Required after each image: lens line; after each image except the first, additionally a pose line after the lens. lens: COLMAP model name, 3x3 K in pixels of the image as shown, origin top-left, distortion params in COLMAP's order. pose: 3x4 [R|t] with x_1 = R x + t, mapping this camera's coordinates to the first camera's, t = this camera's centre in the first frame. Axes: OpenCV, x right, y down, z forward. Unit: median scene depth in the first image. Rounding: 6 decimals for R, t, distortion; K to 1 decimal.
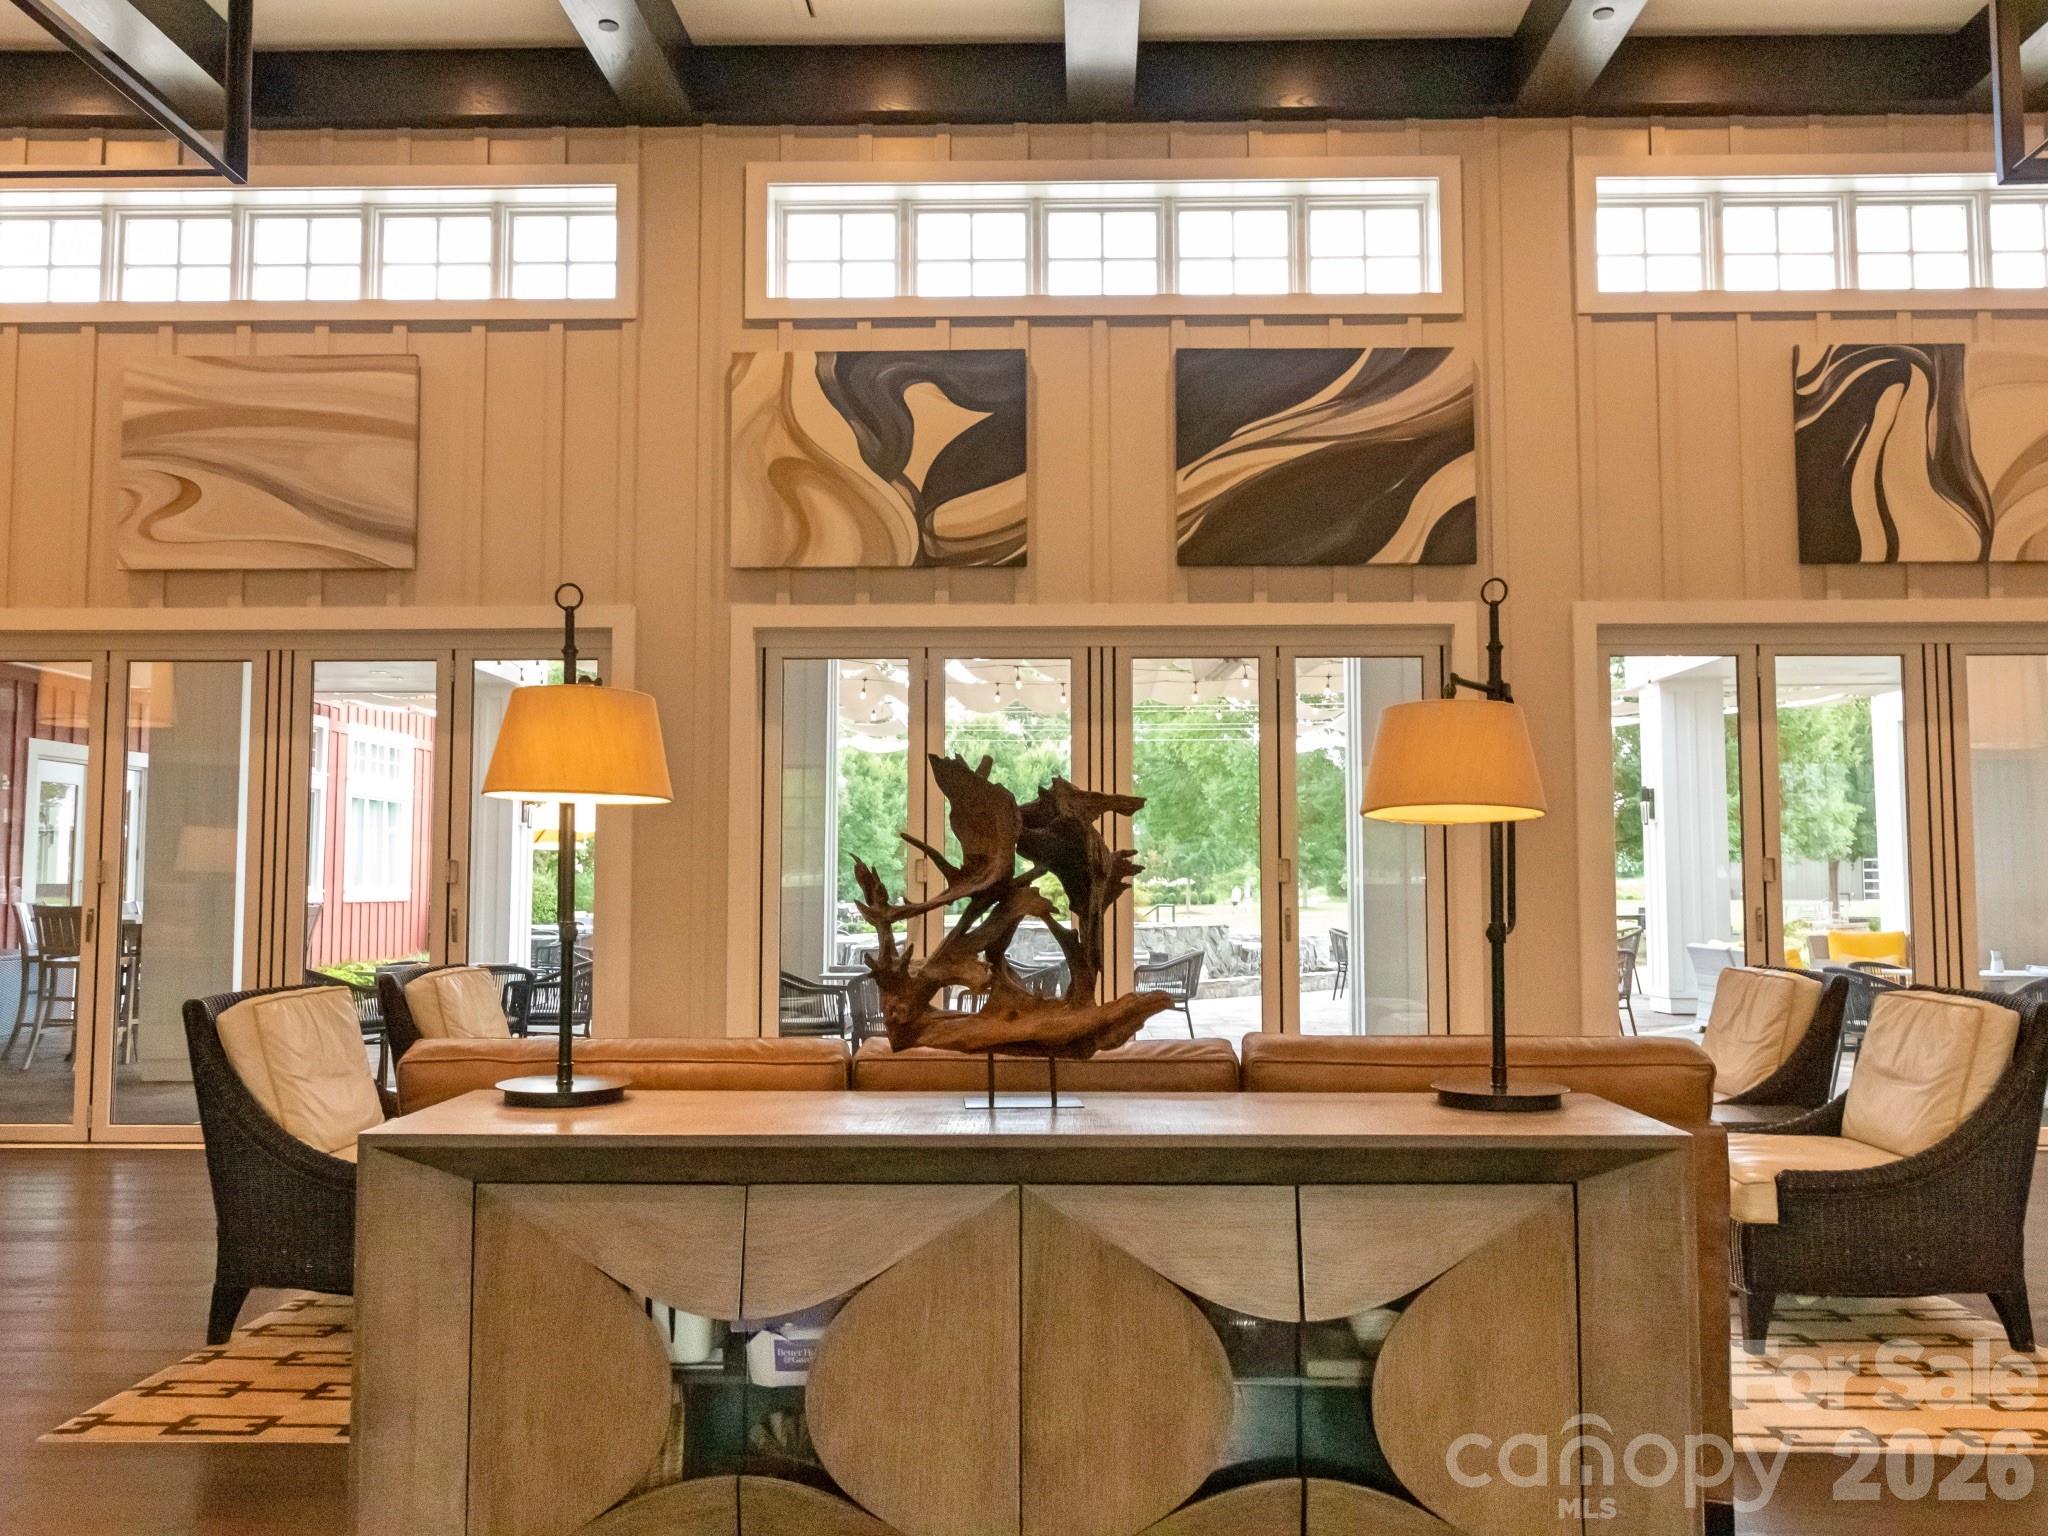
lens RADIAL K [[1396.0, 0, 1063.3], [0, 1396.0, 808.8], [0, 0, 1]] dist [0.007002, -0.001326]
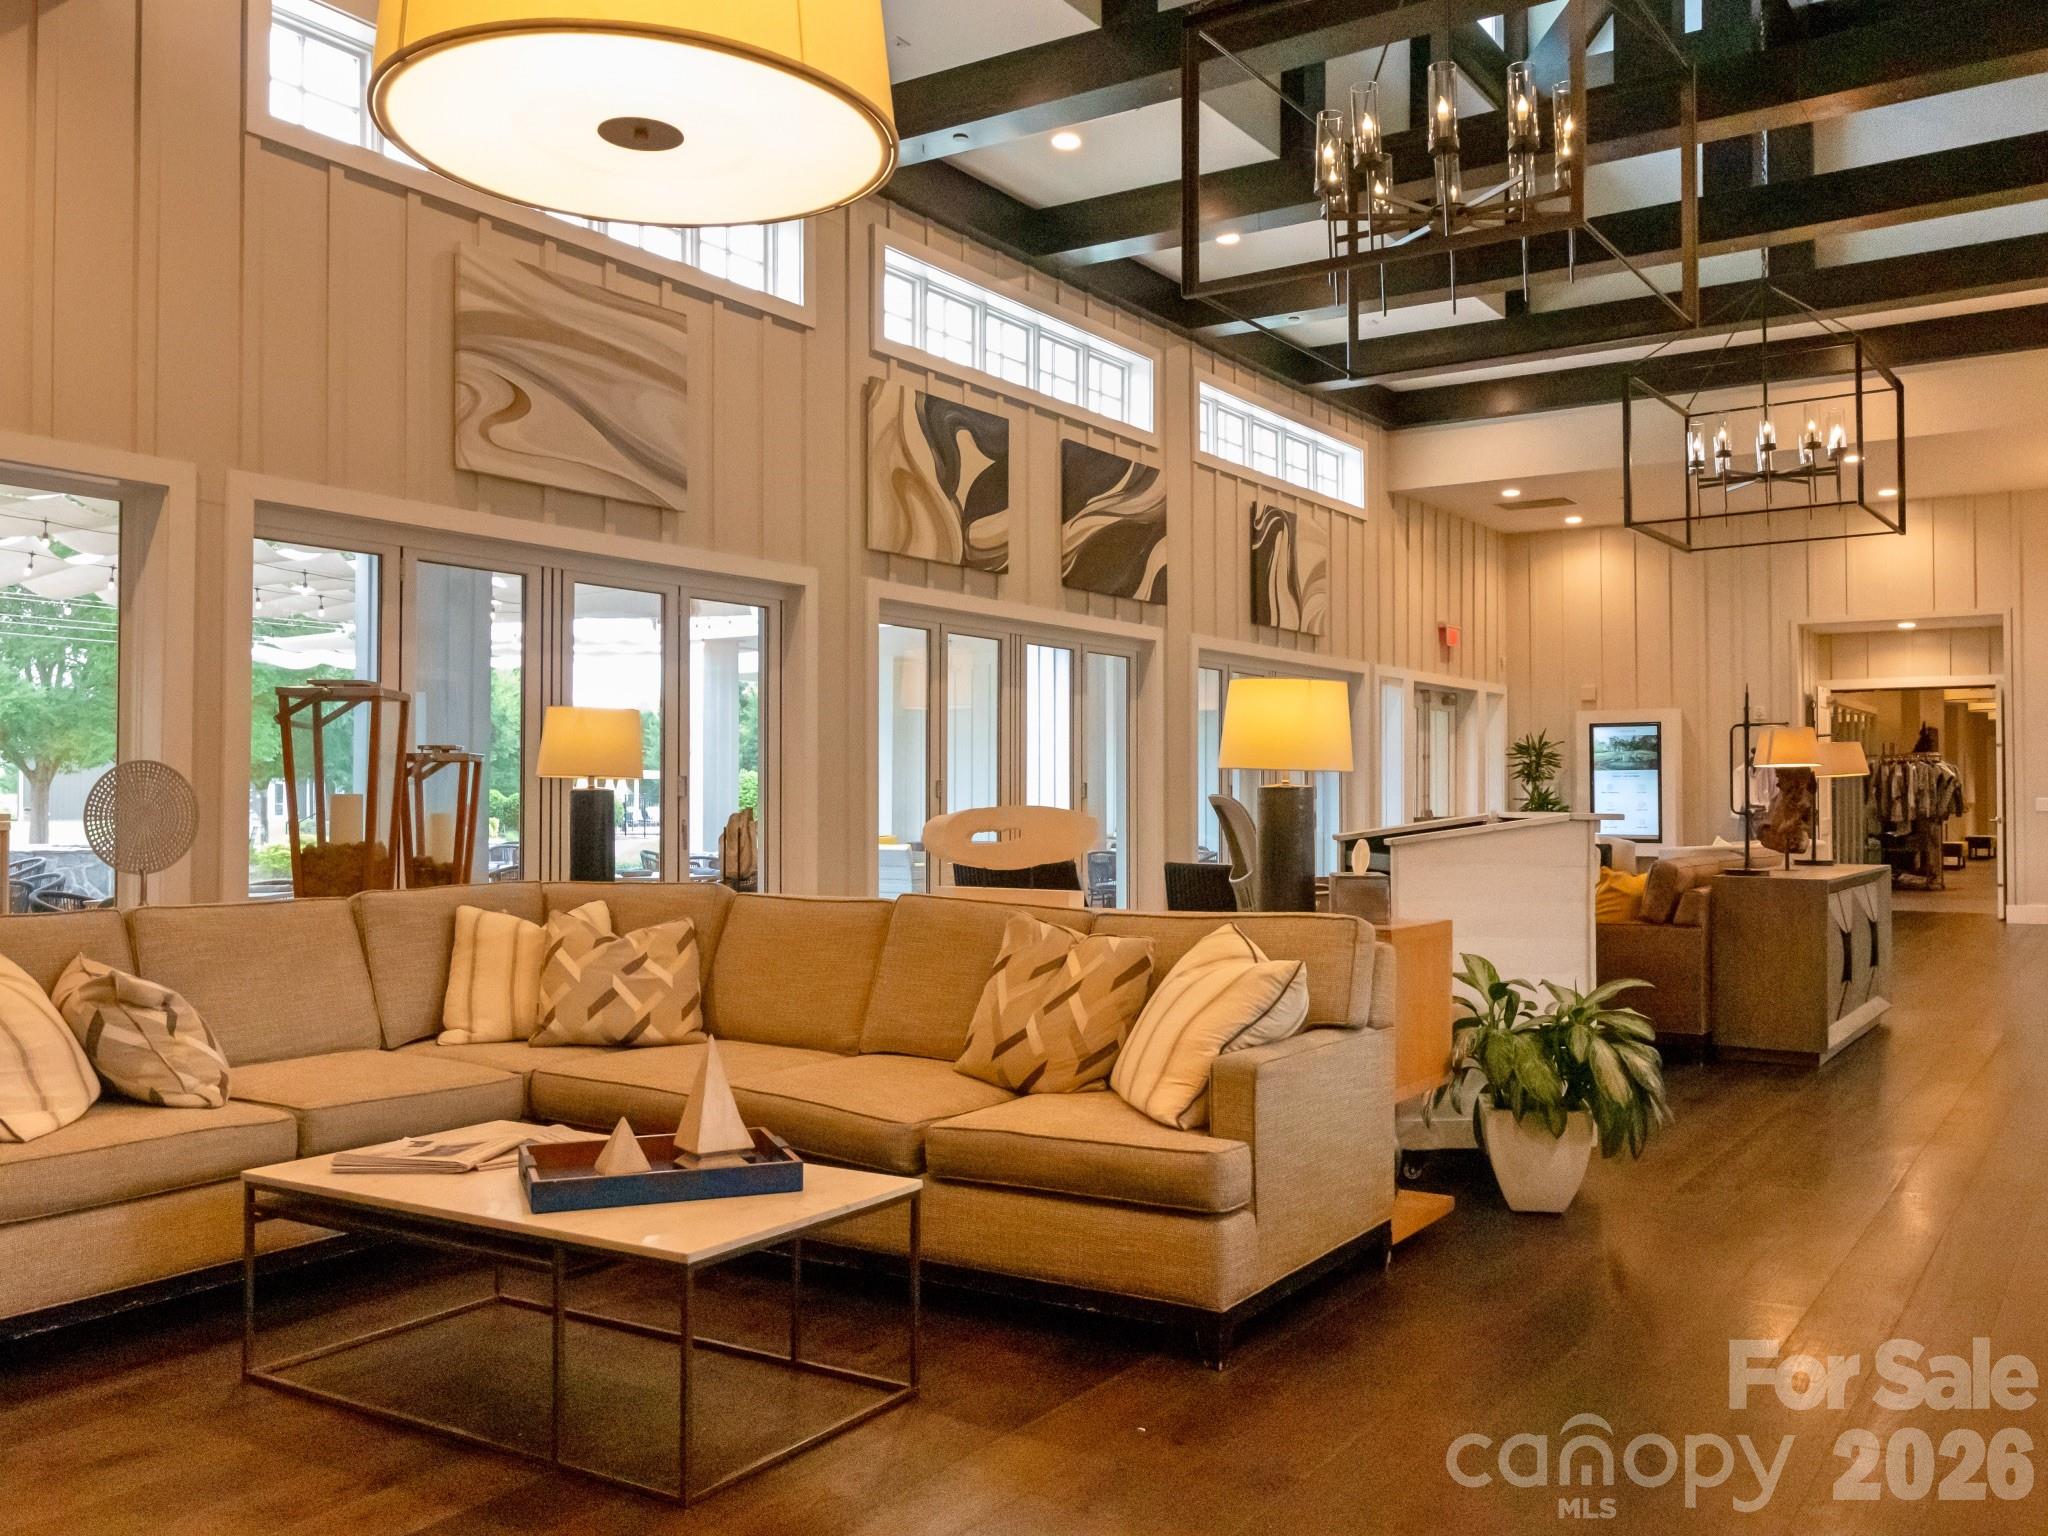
lens RADIAL K [[1742.5, 0, 1024.6], [0, 1742.5, 766.9], [0, 0, 1]] dist [0.004207, 0.008008]
pose [[0.539925, 0.018763, 0.841504, -1.485652], [-0.049120, 0.998750, 0.009247, 0.003321], [-0.840278, -0.046327, 0.540172, 0.021975]]
